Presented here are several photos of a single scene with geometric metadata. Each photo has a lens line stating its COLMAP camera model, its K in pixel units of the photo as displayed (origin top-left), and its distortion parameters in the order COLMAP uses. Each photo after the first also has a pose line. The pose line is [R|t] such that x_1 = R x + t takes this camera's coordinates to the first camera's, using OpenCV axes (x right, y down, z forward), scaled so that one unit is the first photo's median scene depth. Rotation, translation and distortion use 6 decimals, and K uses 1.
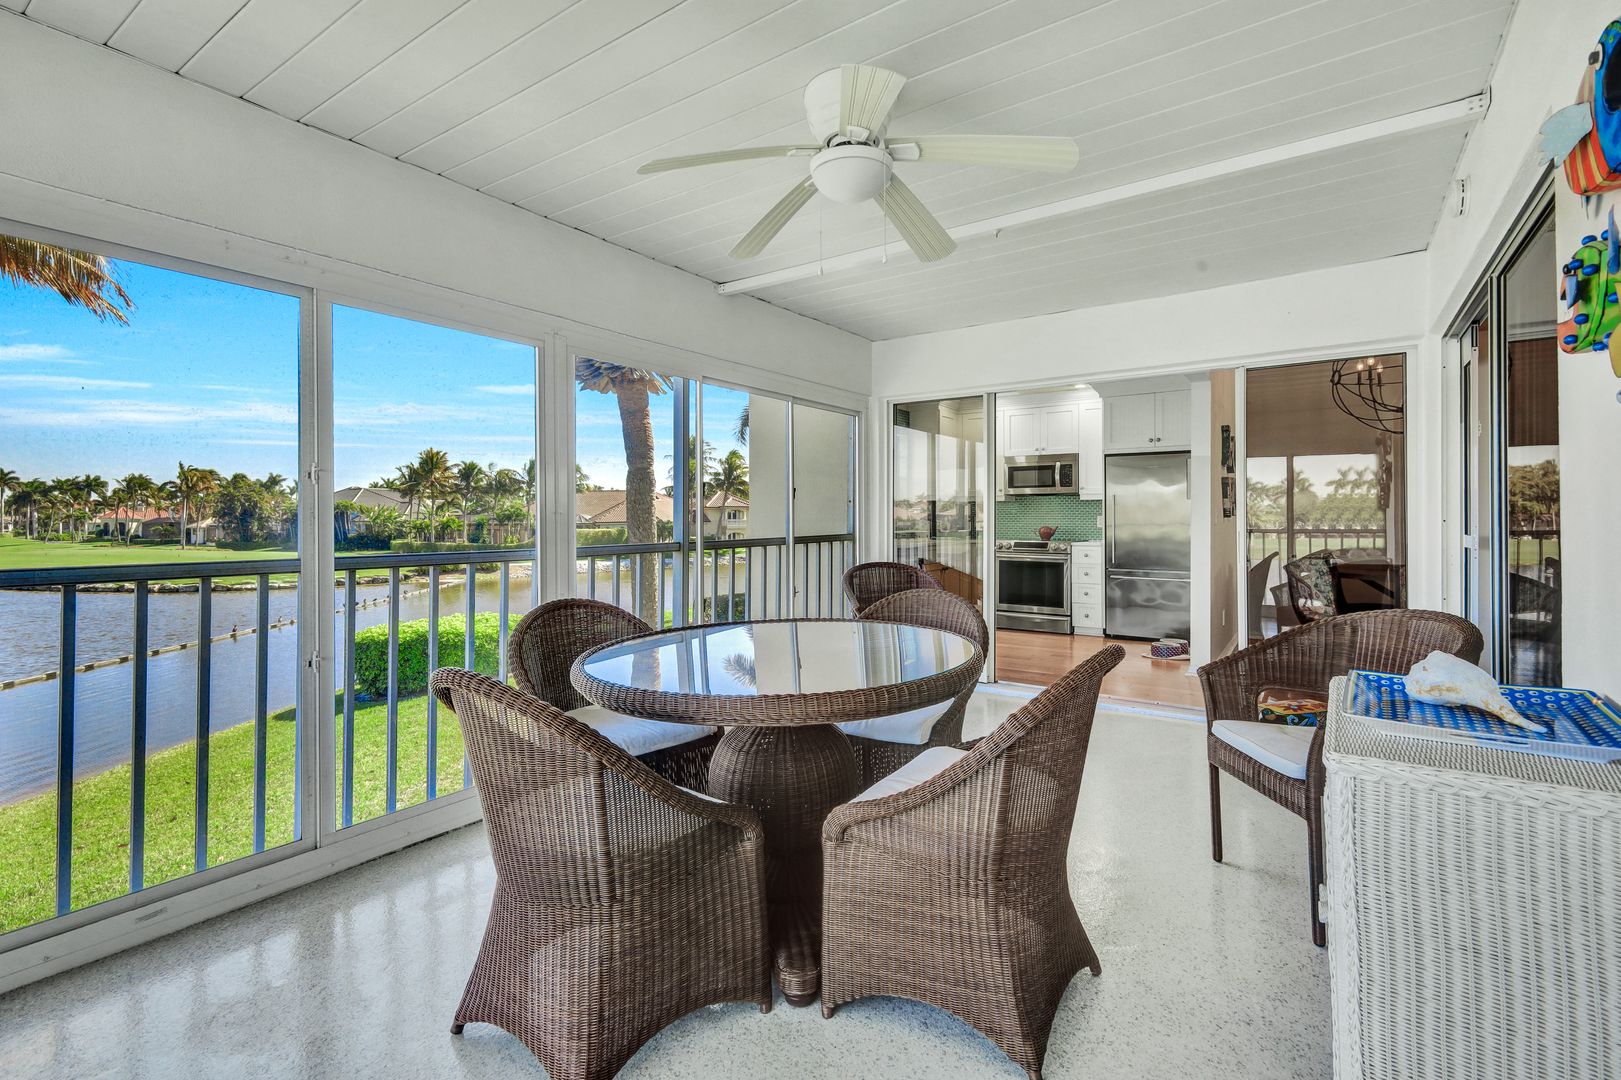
lens RADIAL K [[733.3, 0, 803.1], [0, 733.3, 530.7], [0, 0, 1]] dist [0.017876, -0.000044]
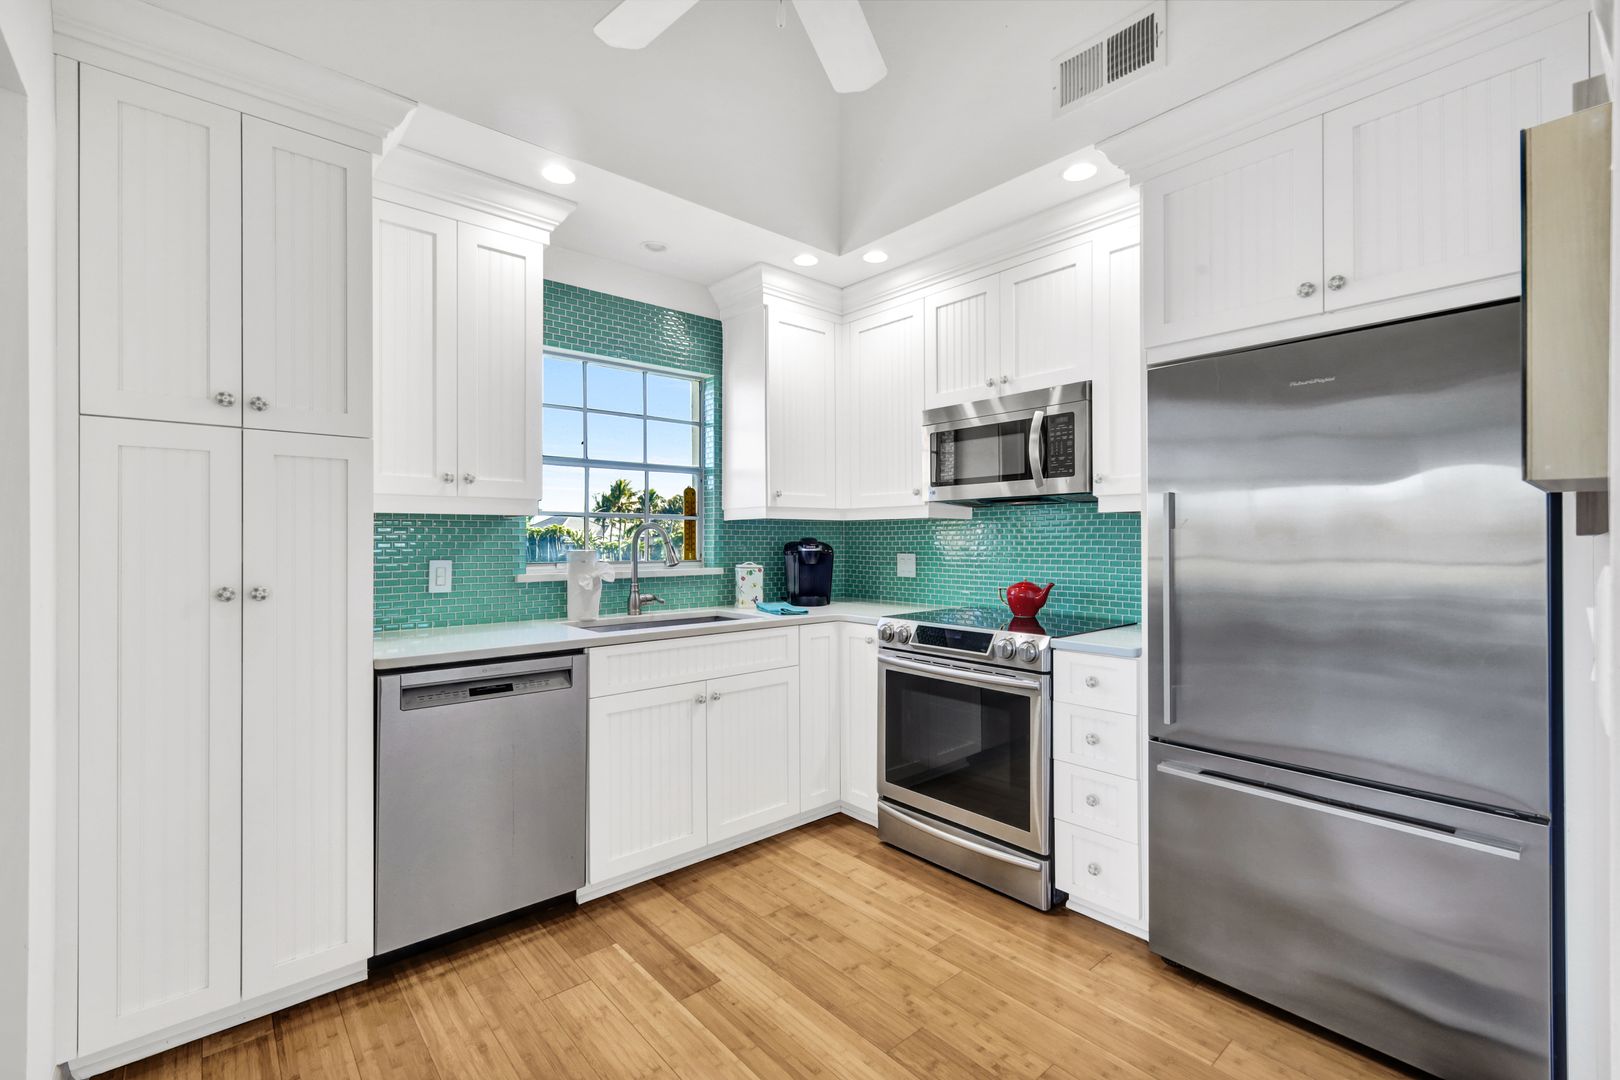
lens RADIAL K [[695.6, 0, 810.0], [0, 695.6, 540.0], [0, 0, 1]] dist [0.001451, 0.000154]
pose [[0.968452, 0.001597, -0.249196, 0.324283], [-0.005606, 0.999866, -0.015379, -0.022705], [0.249138, 0.016291, 0.968331, 0.638031]]
